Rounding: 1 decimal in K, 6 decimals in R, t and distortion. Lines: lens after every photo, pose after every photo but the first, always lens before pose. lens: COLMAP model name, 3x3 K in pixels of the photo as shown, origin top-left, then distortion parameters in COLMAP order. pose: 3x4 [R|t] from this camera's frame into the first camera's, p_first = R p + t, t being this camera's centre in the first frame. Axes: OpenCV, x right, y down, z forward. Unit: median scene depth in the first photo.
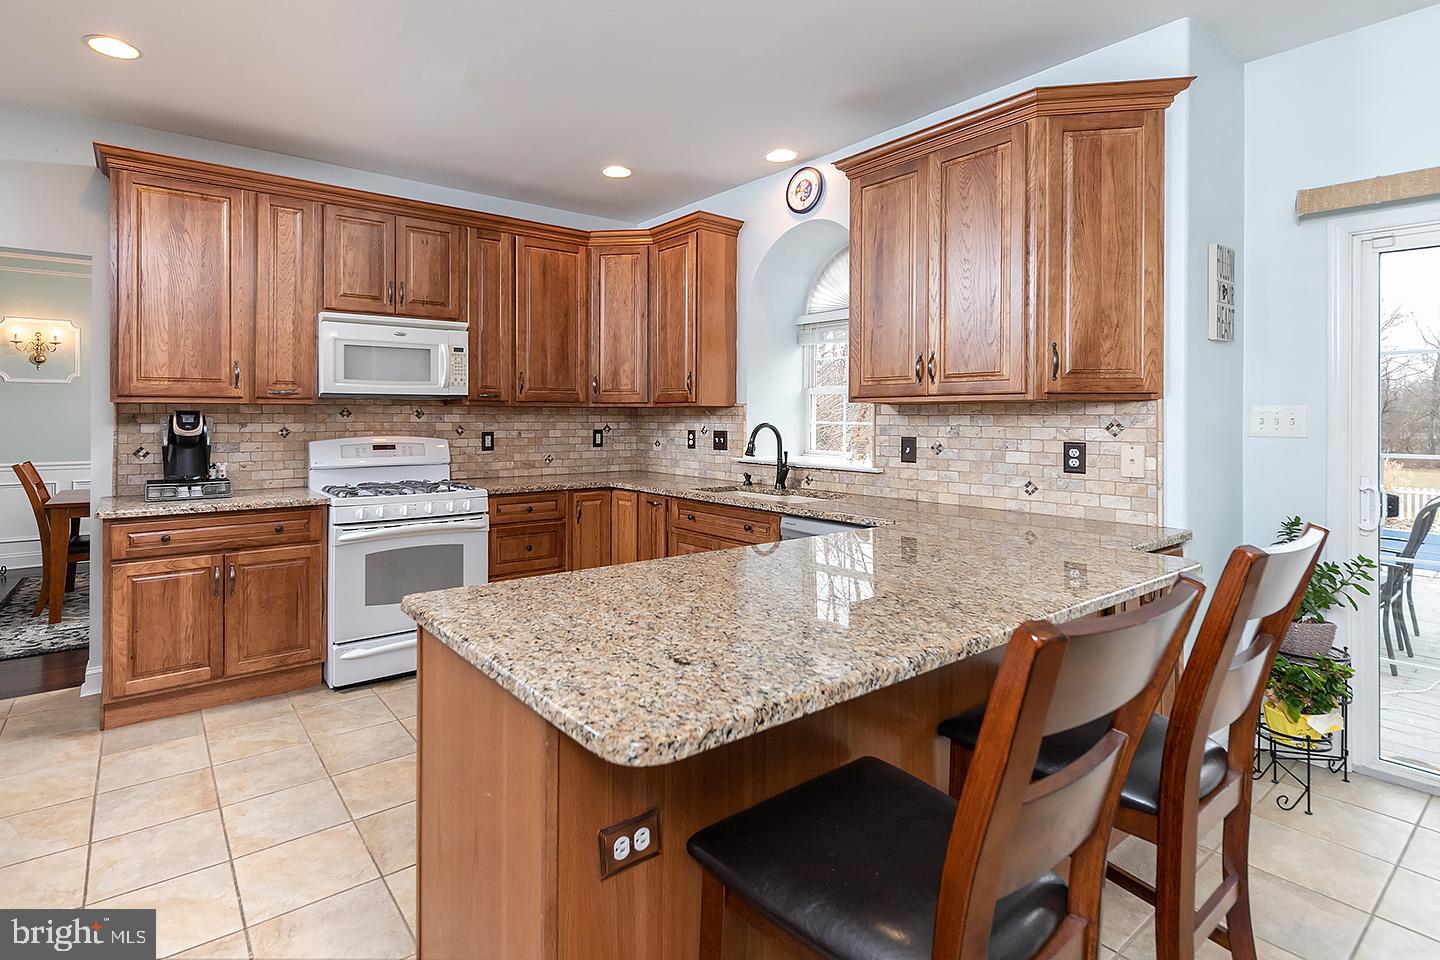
lens RADIAL K [[696.6, 0, 646.1], [0, 696.6, 419.7], [0, 0, 1]] dist [0.000129, 0.000152]
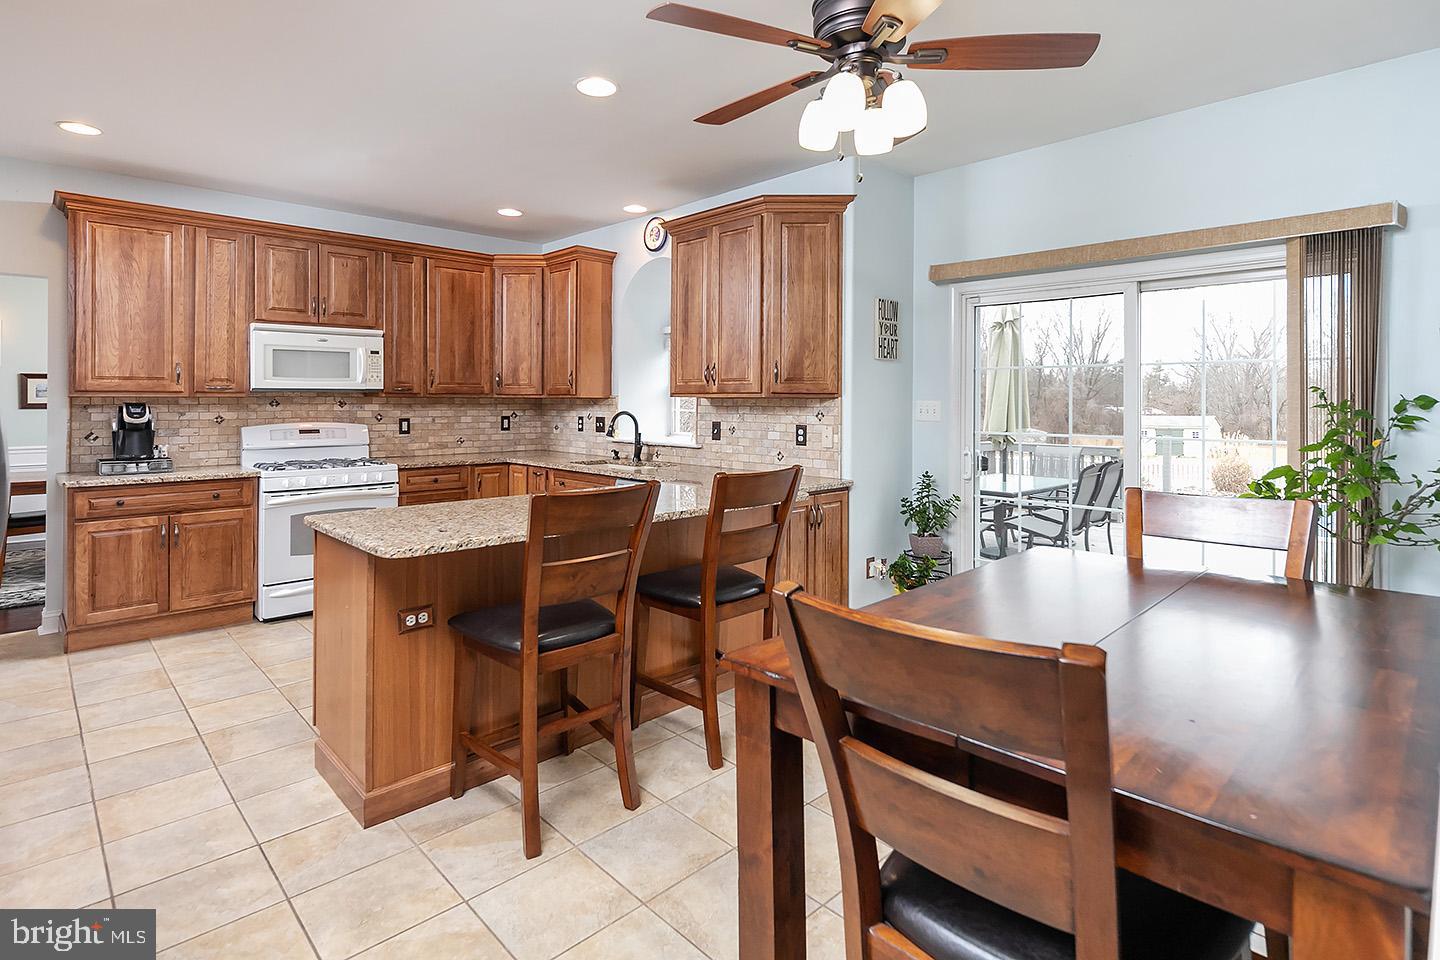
lens RADIAL K [[722.9, 0, 746.2], [0, 722.9, 403.6], [0, 0, 1]] dist [0.001247, -0.000919]
pose [[0.986842, 0.000347, 0.161690, 0.202732], [-0.000492, 1.000000, 0.000861, -0.012571], [-0.161689, -0.000929, 0.986841, -0.434929]]
